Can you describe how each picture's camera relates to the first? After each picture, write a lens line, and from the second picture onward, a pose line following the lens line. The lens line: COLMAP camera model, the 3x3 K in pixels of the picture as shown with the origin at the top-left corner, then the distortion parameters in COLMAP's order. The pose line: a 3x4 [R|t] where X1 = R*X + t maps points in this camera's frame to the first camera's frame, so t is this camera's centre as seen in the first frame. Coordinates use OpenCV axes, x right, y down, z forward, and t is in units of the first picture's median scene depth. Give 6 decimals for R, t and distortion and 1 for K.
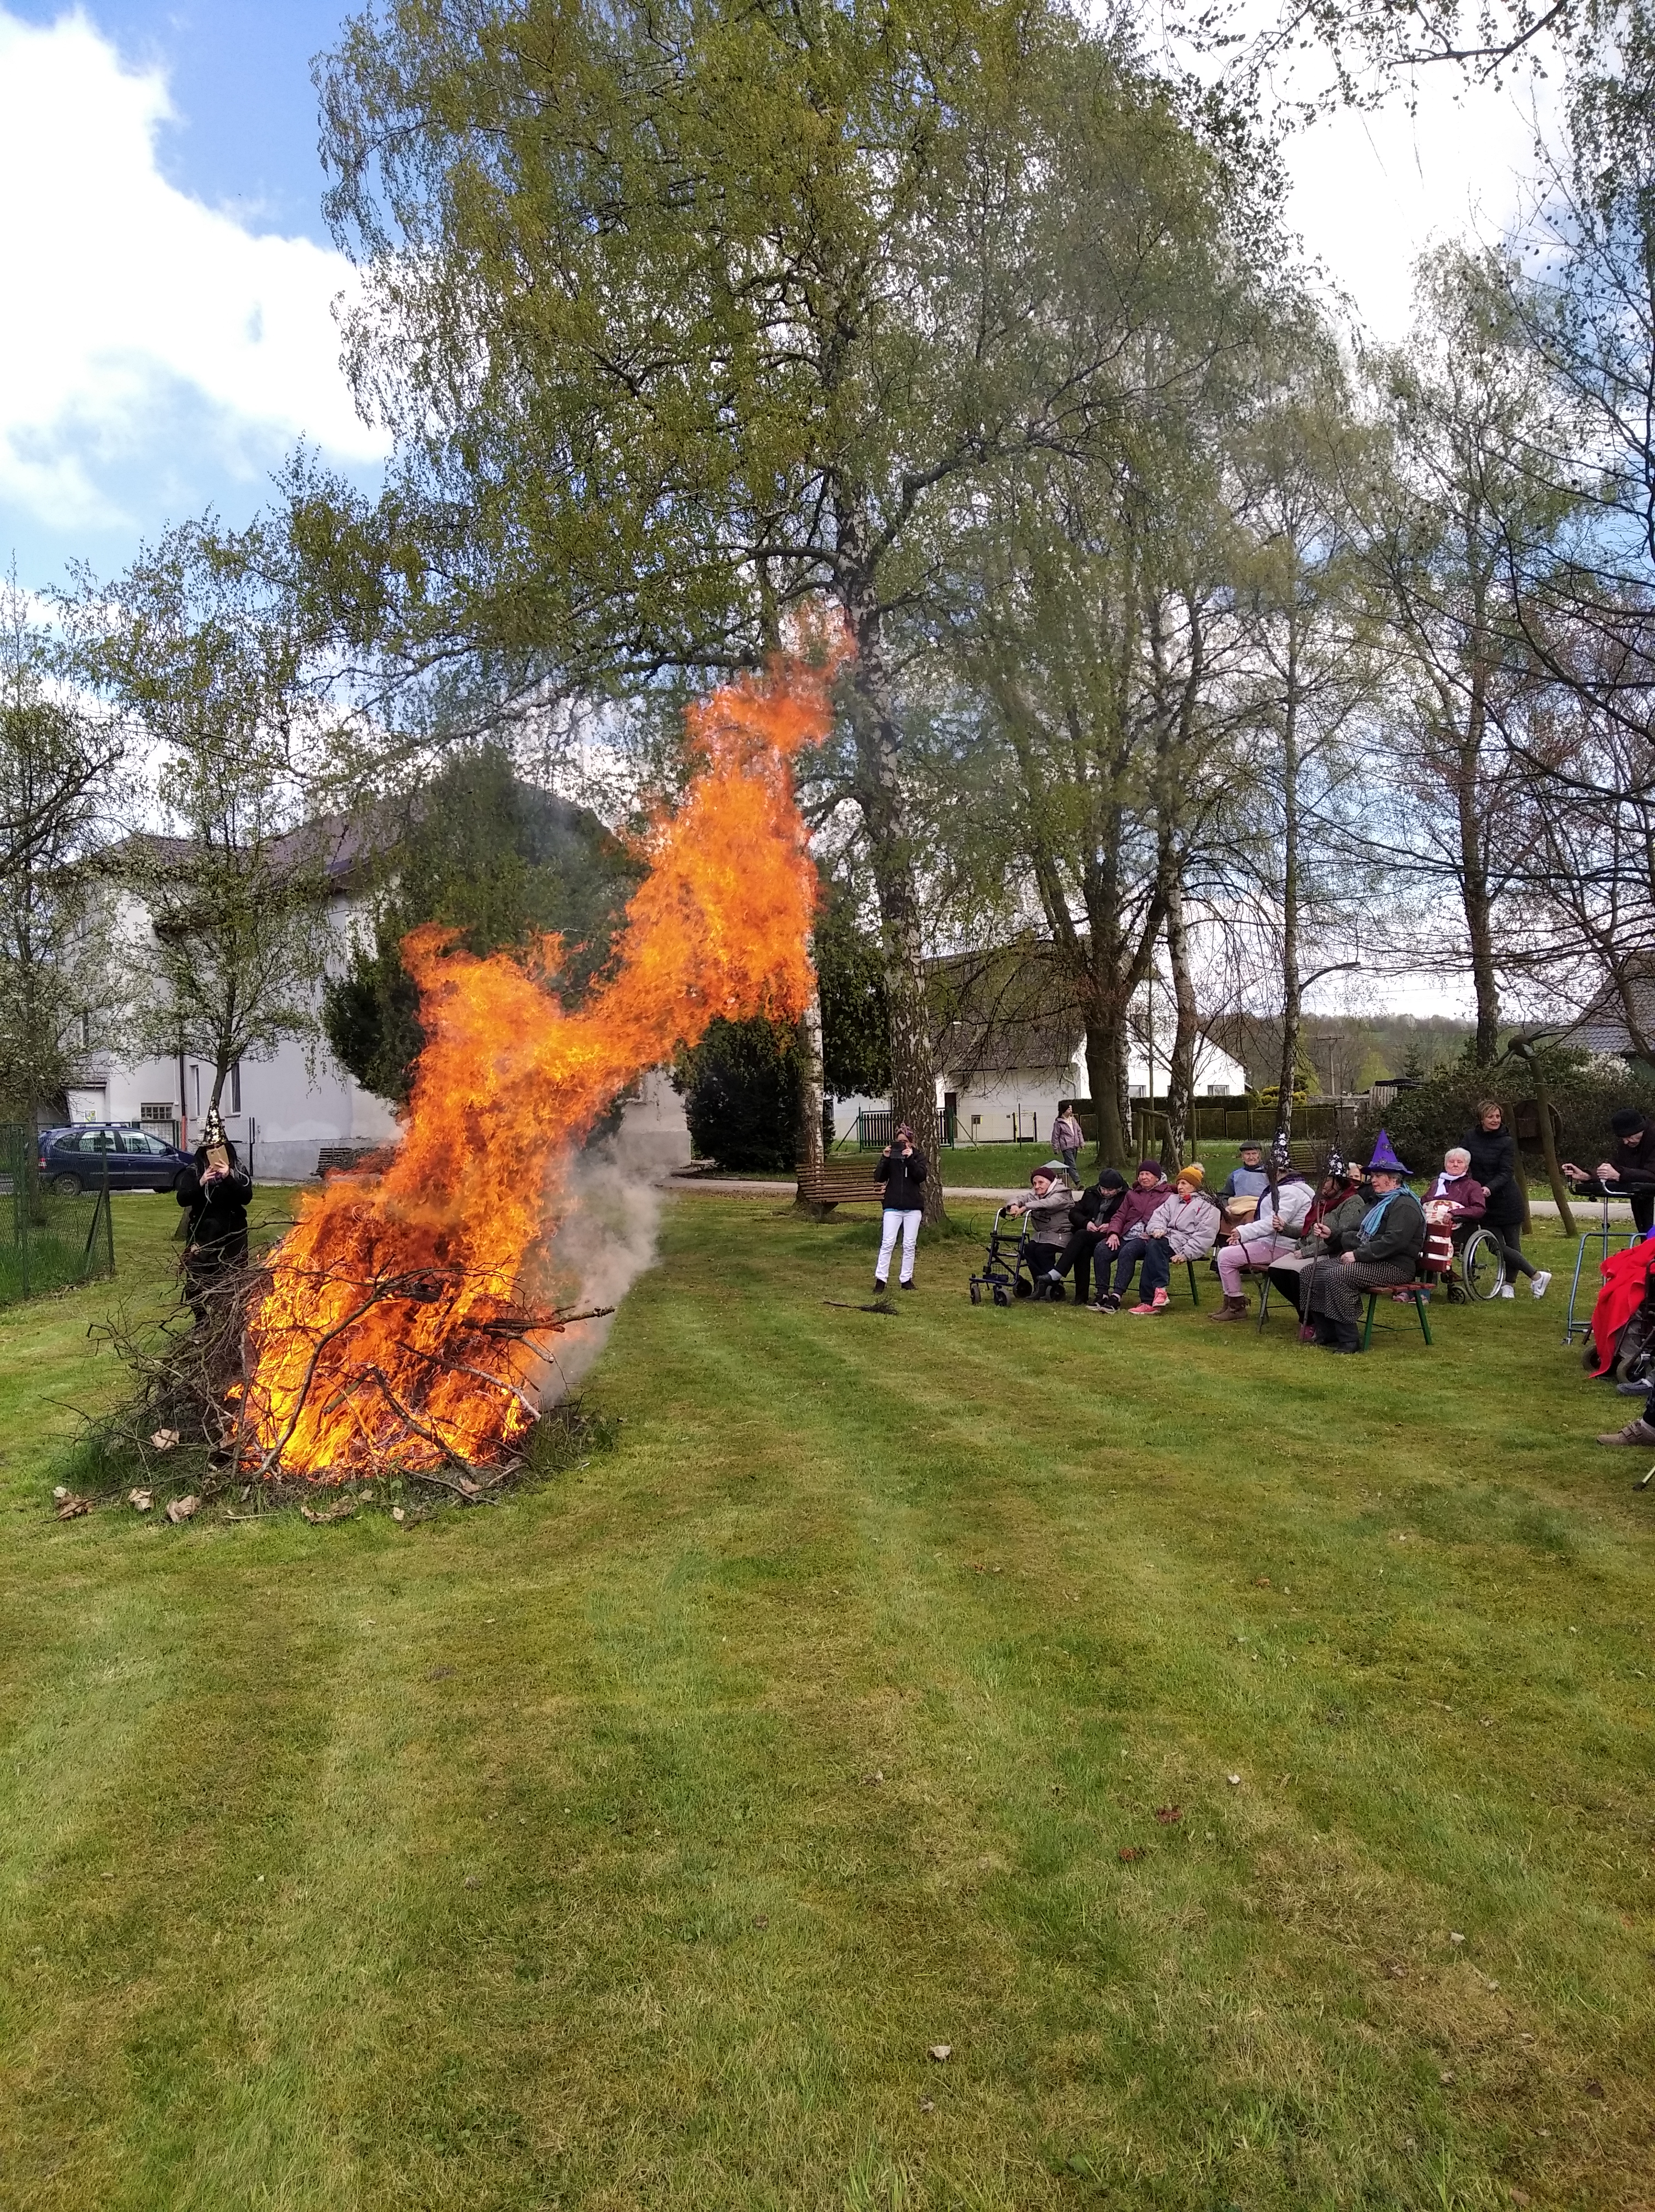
lens RADIAL K [[1638.8, 0, 827.5], [0, 1638.8, 1106.0], [0, 0, 1]] dist [0.024917, 0.001031]
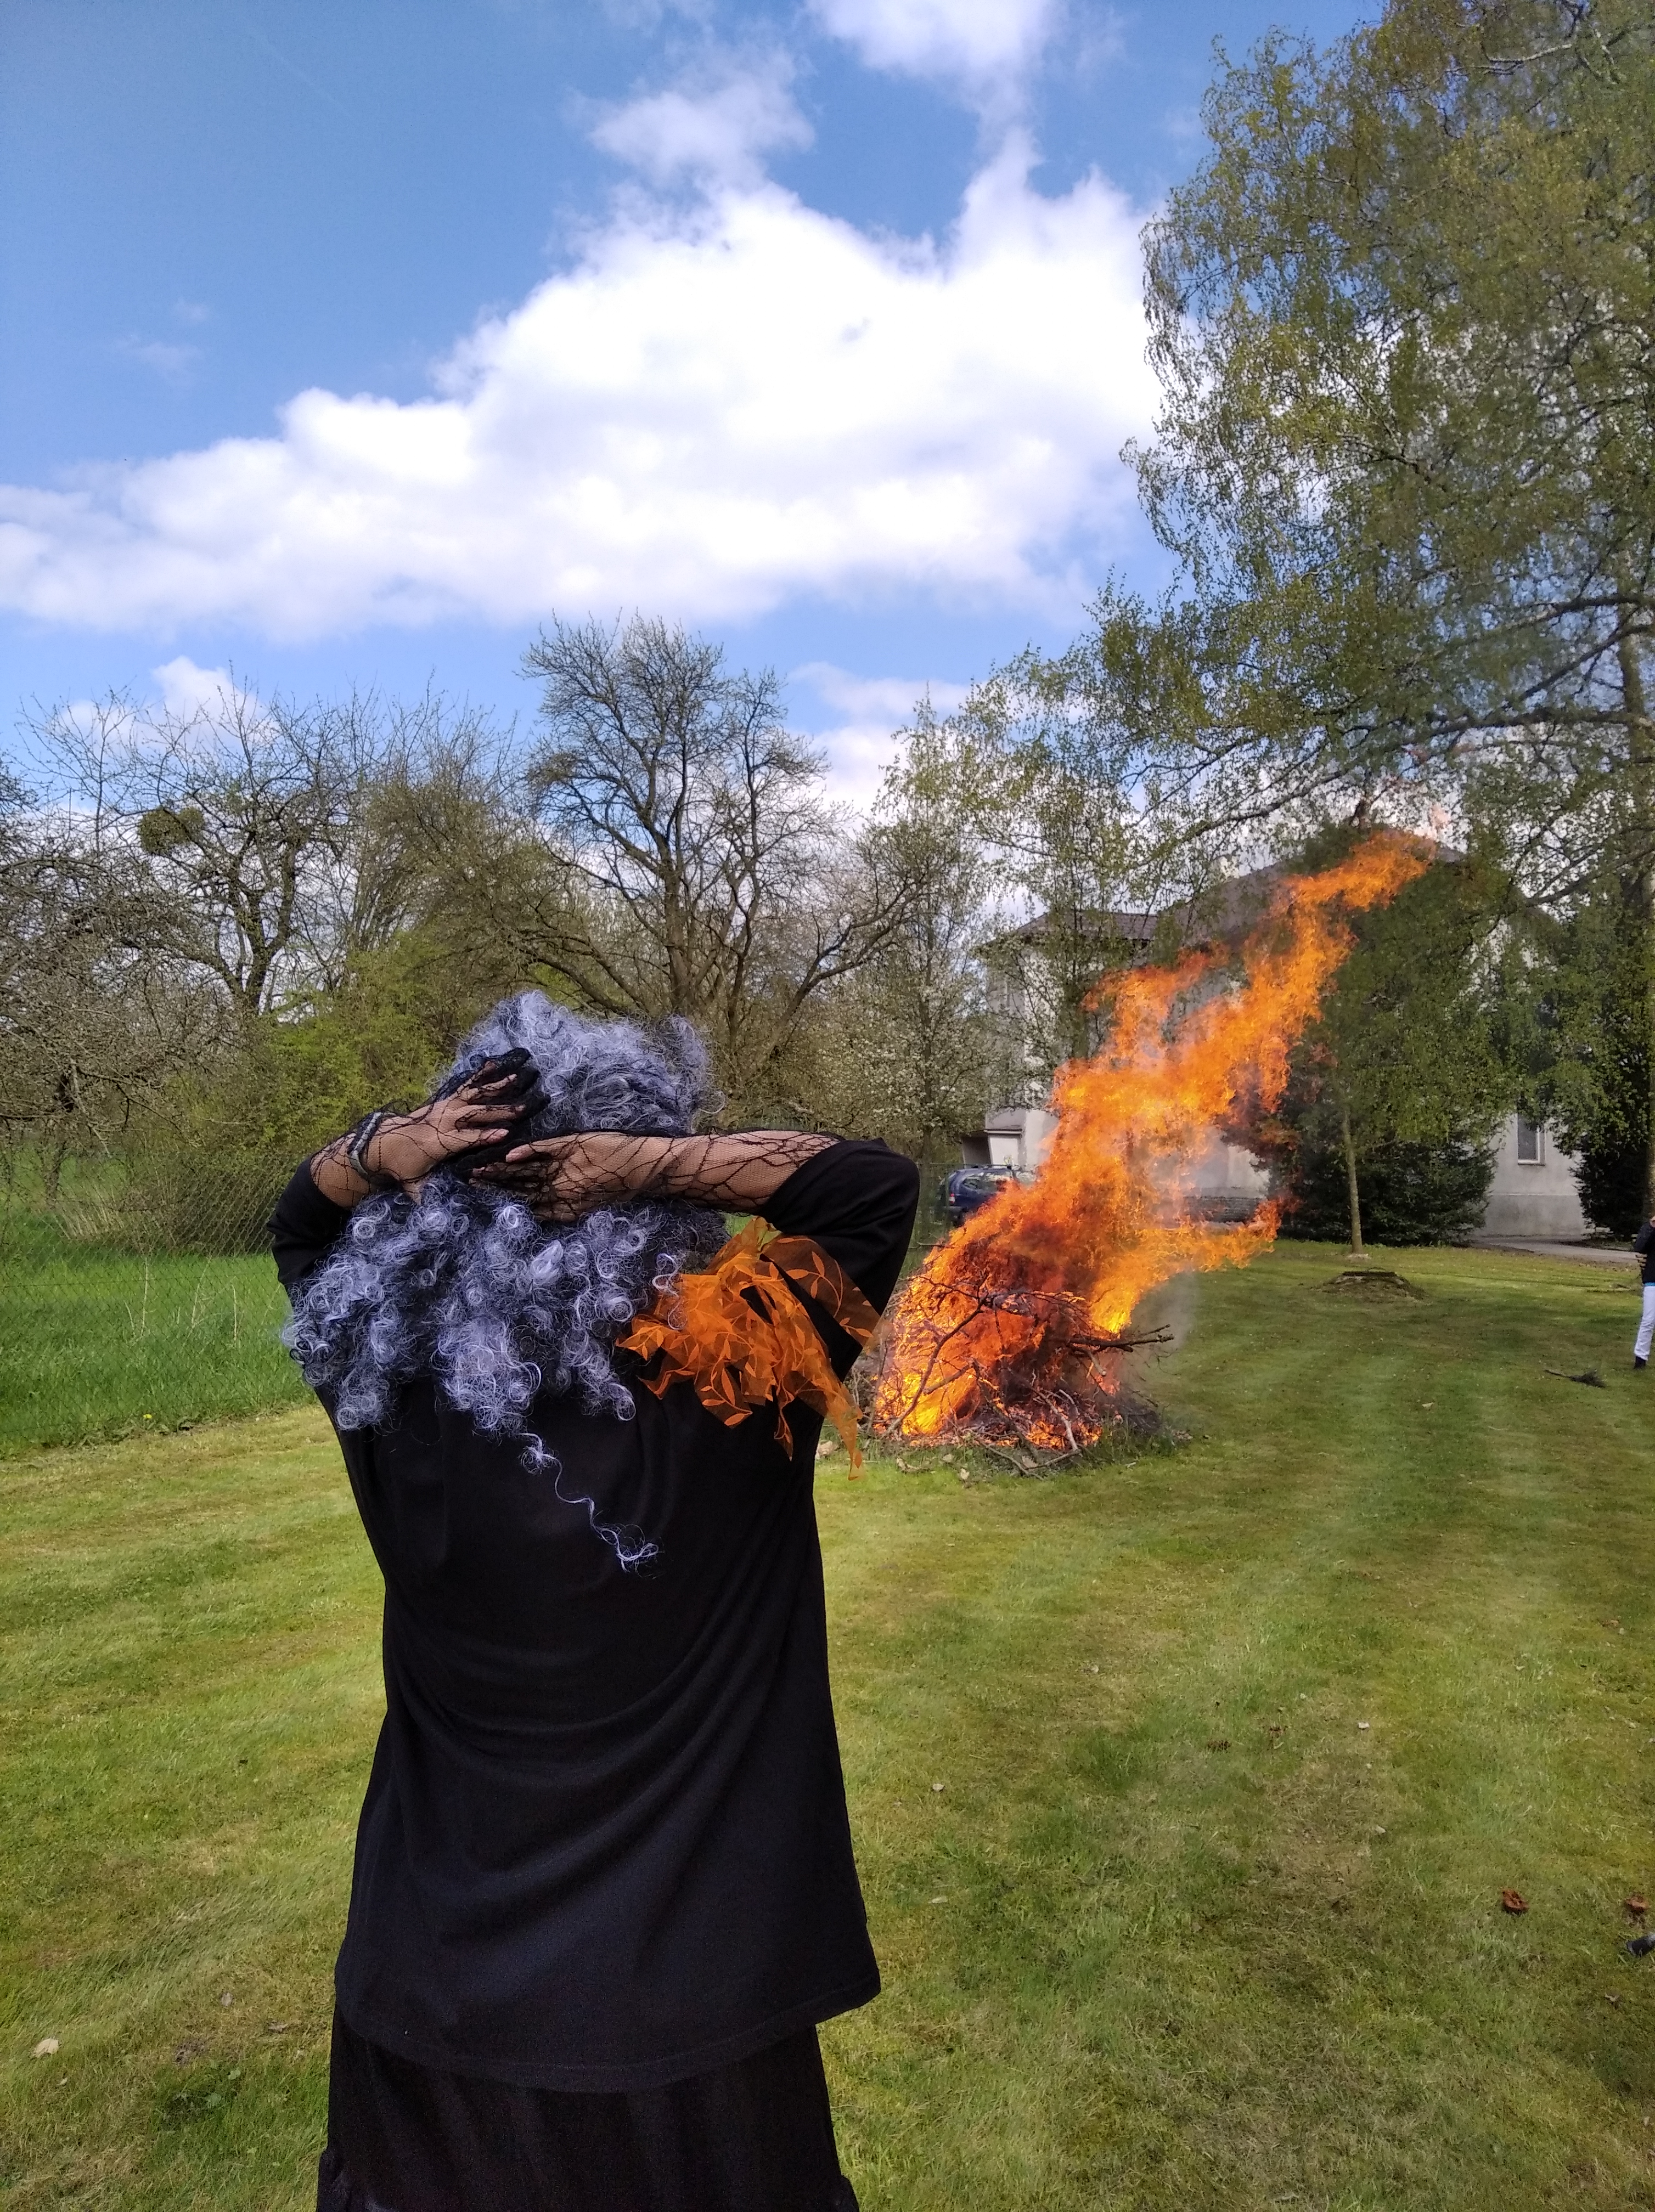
lens RADIAL K [[1638.8, 0, 827.5], [0, 1638.8, 1106.0], [0, 0, 1]] dist [0.024917, 0.001031]
pose [[0.842311, 0.016566, -0.538737, 0.141178], [-0.034499, 0.999135, -0.023215, -0.000105], [0.537886, 0.038141, 0.842154, -0.053577]]
